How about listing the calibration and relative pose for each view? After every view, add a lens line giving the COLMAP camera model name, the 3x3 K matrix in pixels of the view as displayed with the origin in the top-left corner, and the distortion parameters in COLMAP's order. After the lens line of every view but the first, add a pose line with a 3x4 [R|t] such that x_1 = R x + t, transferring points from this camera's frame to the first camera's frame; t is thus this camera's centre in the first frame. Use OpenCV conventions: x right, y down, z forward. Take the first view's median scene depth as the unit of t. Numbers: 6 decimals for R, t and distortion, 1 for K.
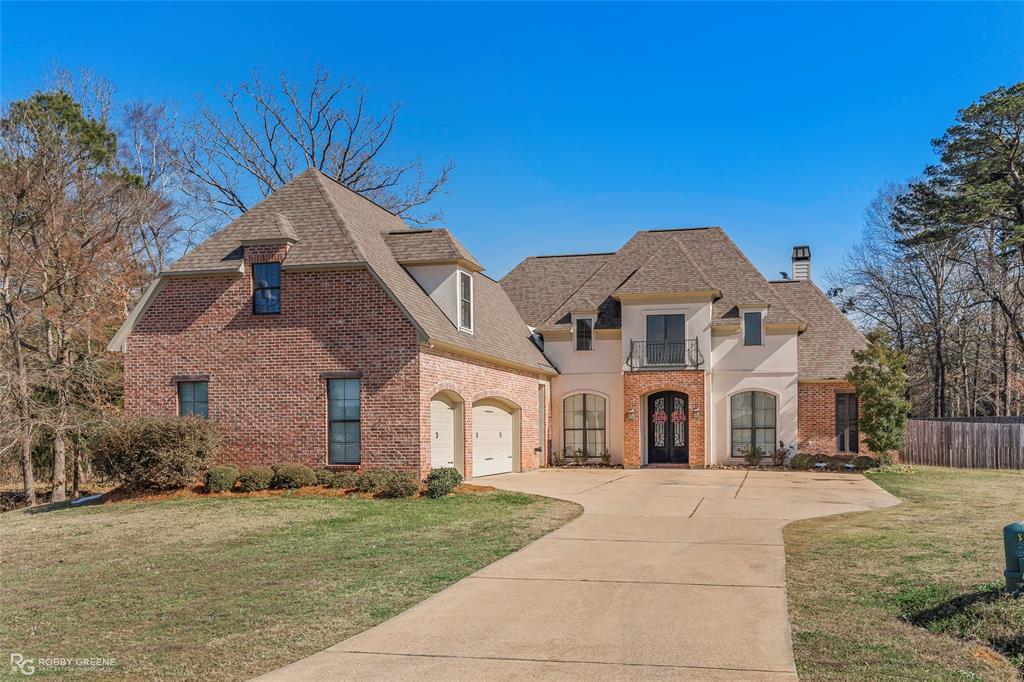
lens RADIAL K [[954.9, 0, 512.0], [0, 954.9, 341.0], [0, 0, 1]] dist [-0.001367, -0.001214]
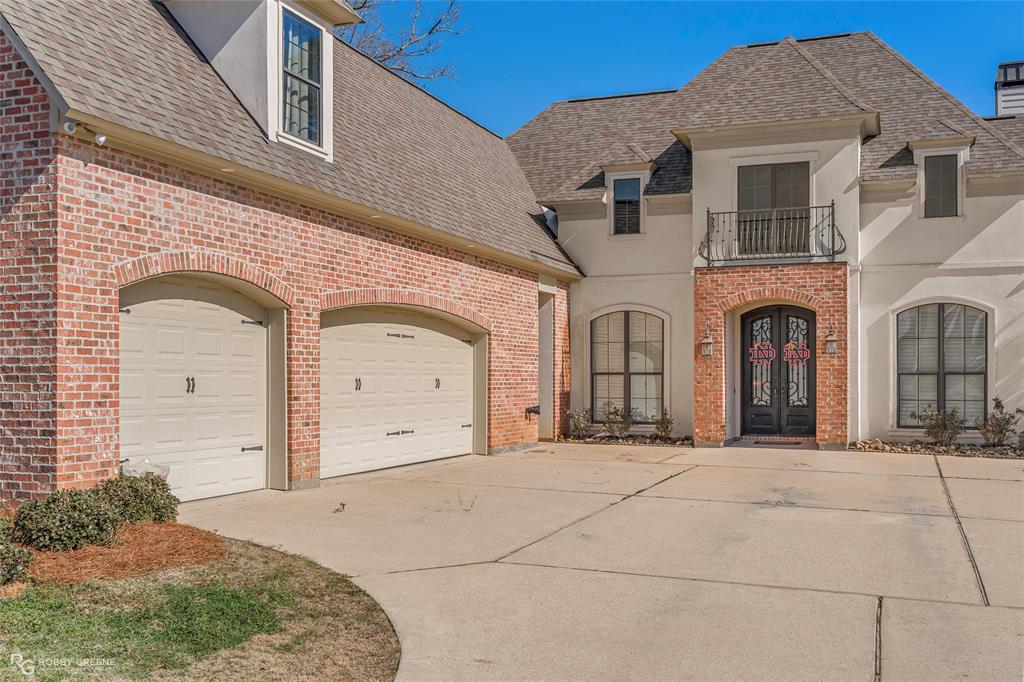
lens RADIAL K [[1036.7, 0, 512.8], [0, 1036.7, 302.8], [0, 0, 1]] dist [-0.001205, 0.004301]
pose [[0.995497, -0.000420, -0.094797, 0.069408], [0.002676, 0.999716, 0.023673, 0.037145], [0.094761, -0.023820, 0.995215, 0.398315]]
